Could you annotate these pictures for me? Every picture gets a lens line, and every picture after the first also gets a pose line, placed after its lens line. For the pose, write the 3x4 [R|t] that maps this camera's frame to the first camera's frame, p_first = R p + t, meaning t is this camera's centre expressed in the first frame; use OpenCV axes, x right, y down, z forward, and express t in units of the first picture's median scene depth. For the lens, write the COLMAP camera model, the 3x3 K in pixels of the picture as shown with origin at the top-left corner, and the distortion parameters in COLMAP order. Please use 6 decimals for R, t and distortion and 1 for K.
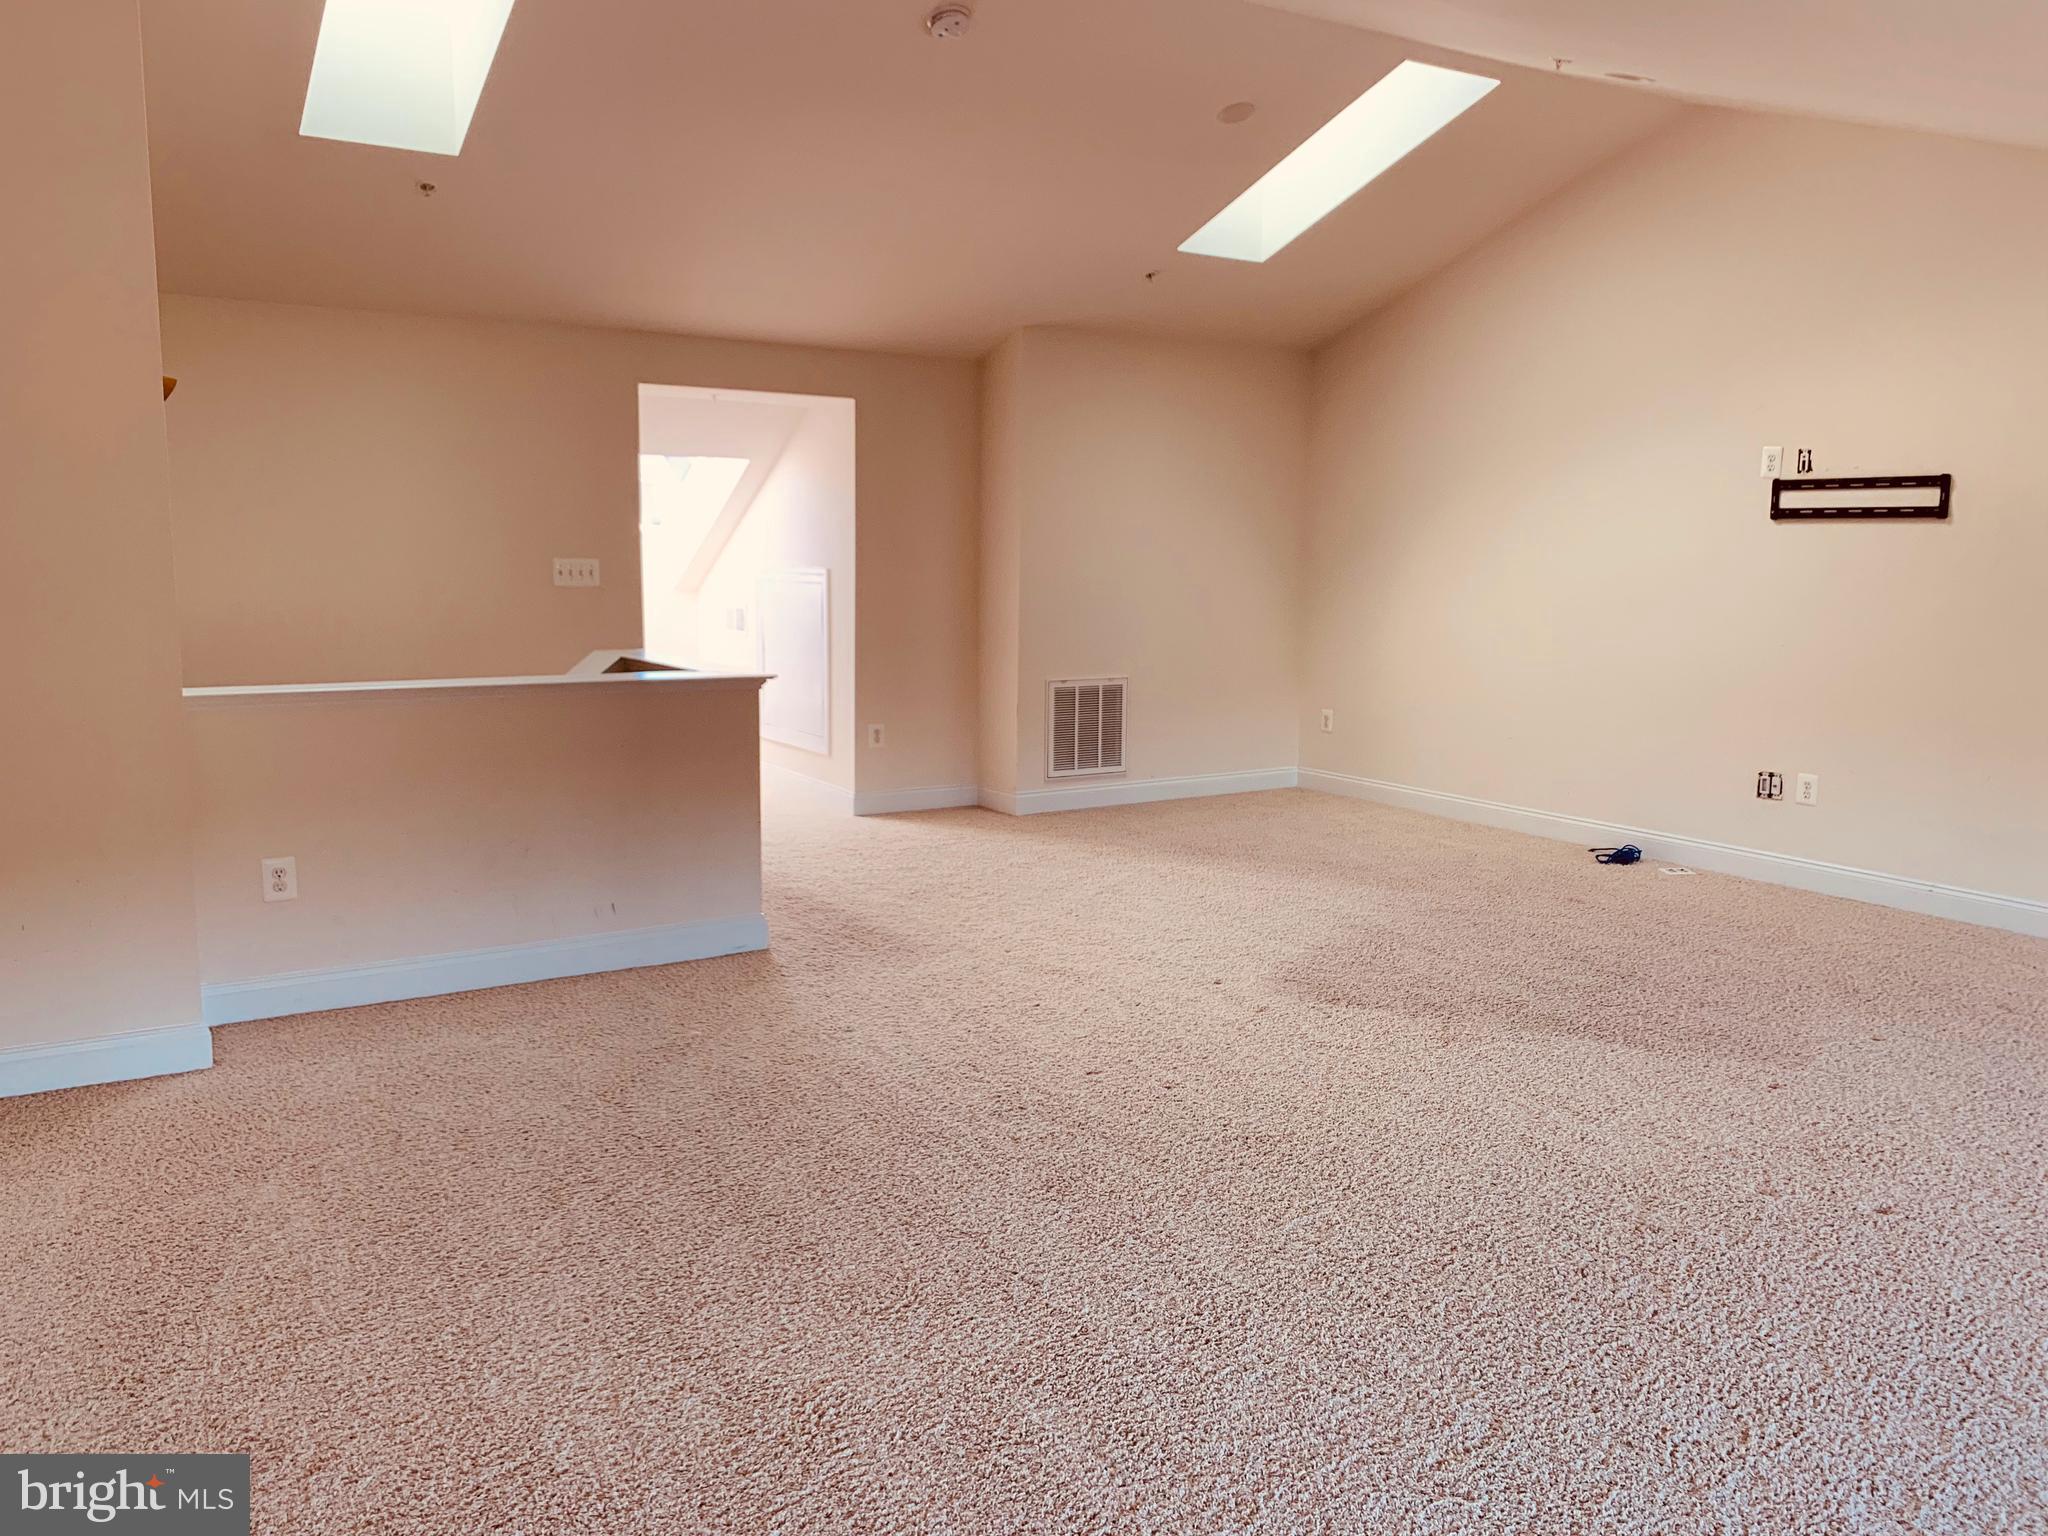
lens RADIAL K [[1553.2, 0, 1022.6], [0, 1553.2, 795.6], [0, 0, 1]] dist [0.094520, -0.206768]
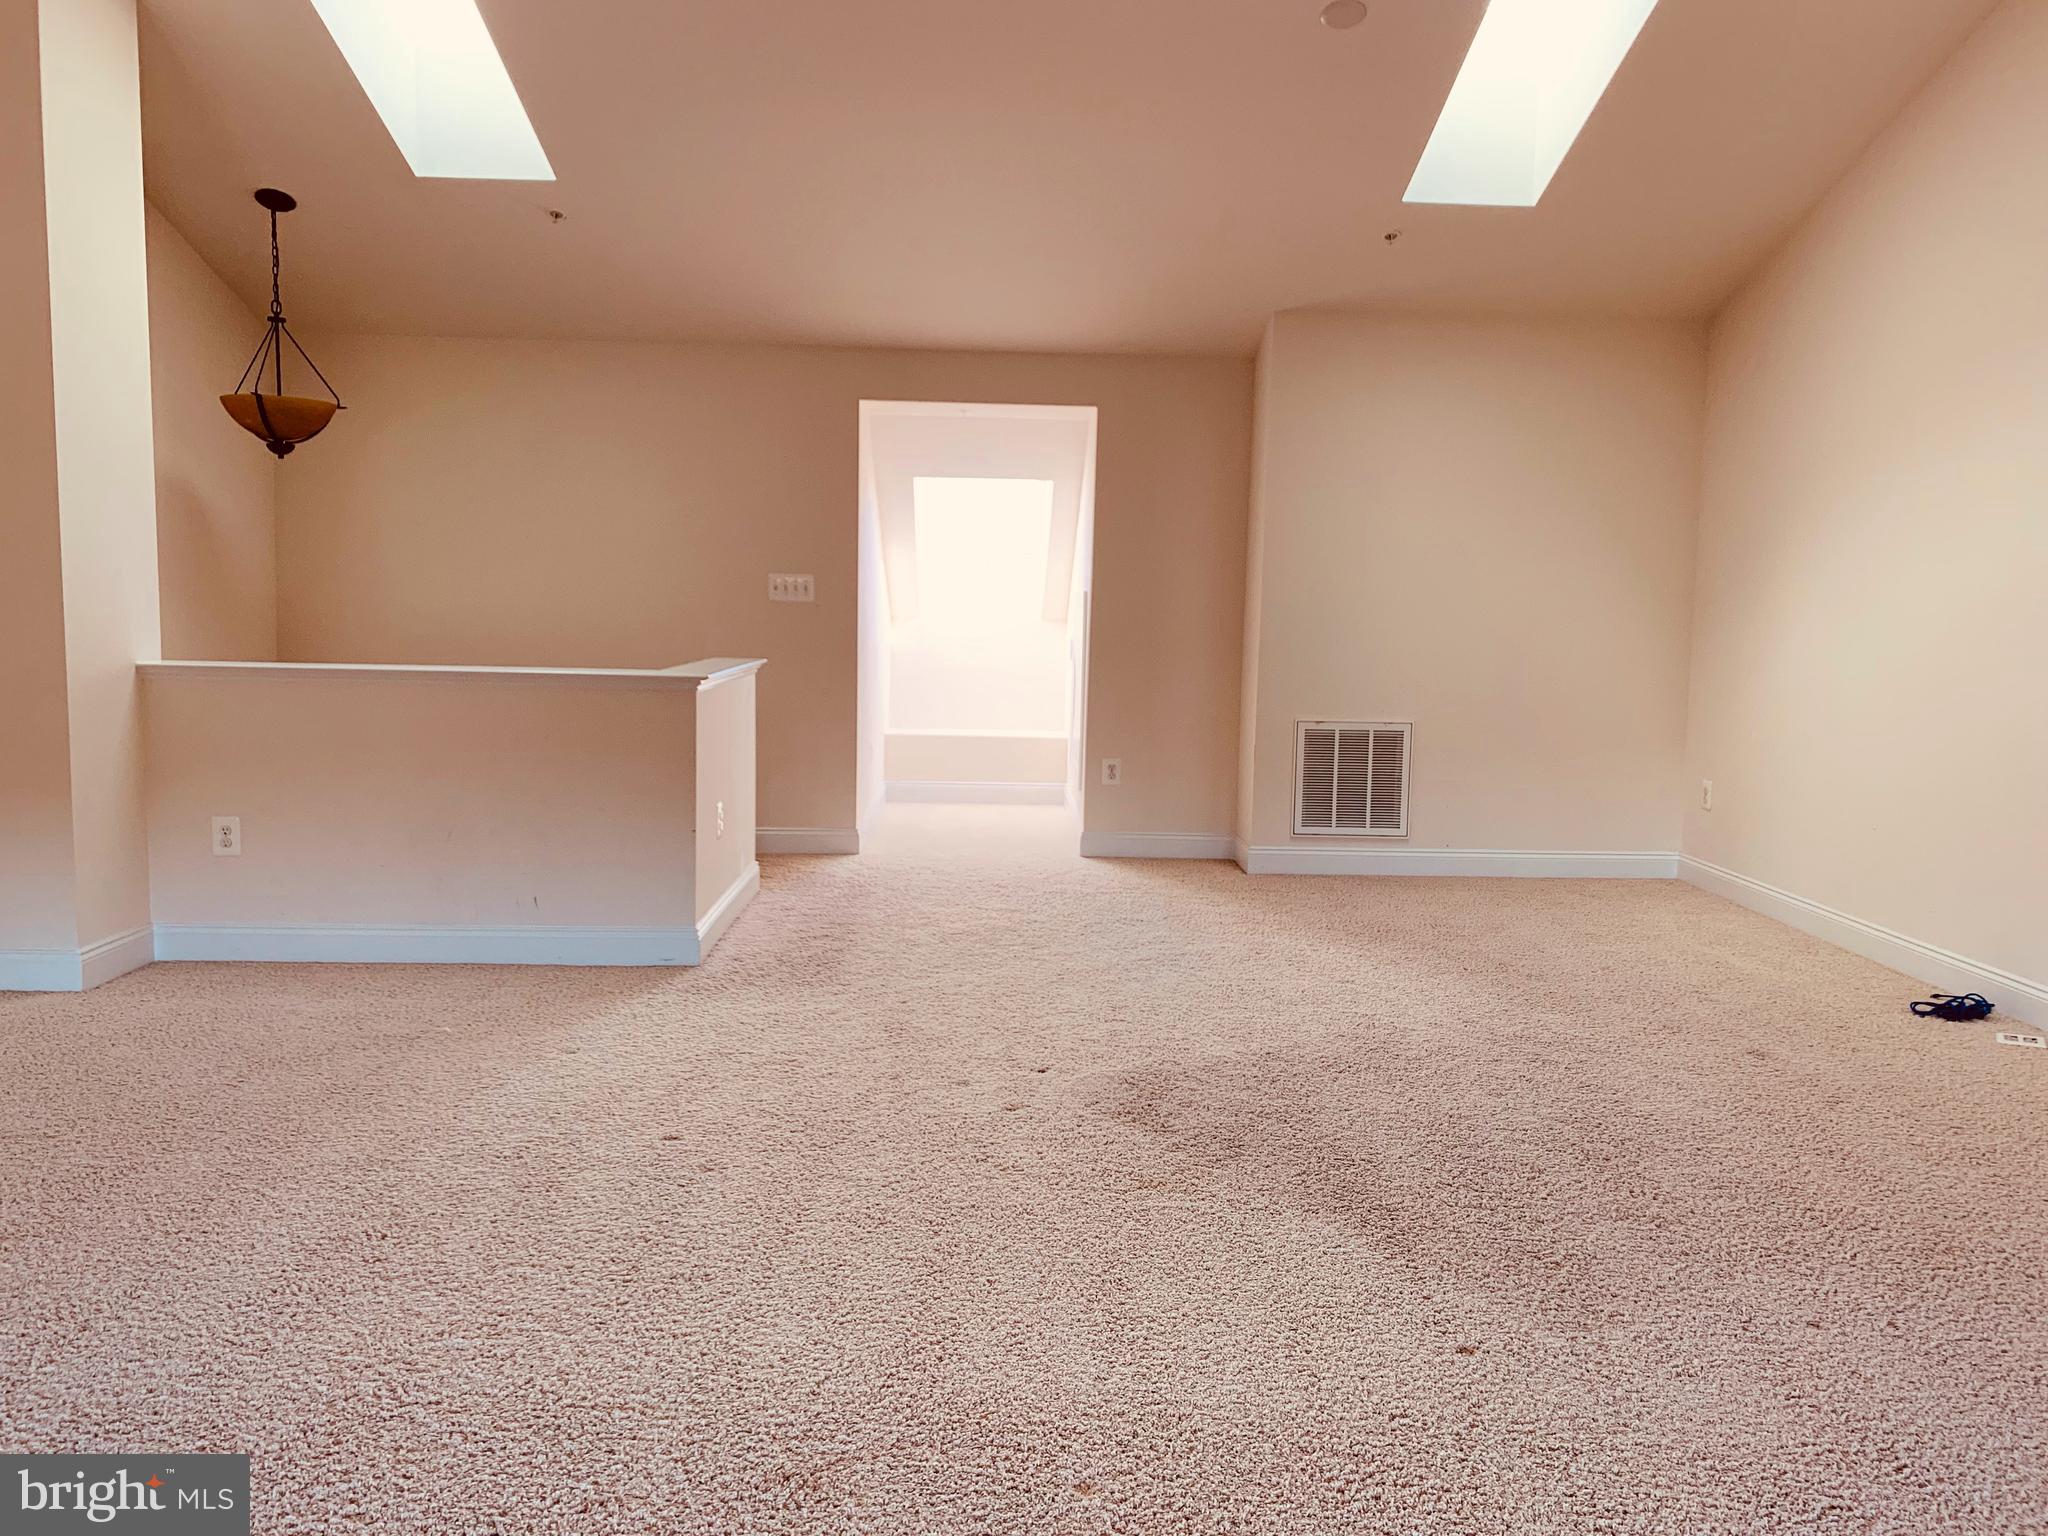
lens RADIAL K [[1553.2, 0, 1022.6], [0, 1553.2, 795.6], [0, 0, 1]] dist [0.094520, -0.206768]
pose [[0.865034, 0.070887, -0.496681, 0.394744], [-0.091275, 0.995683, -0.016862, -0.005472], [0.493341, 0.059921, 0.867770, 0.224664]]
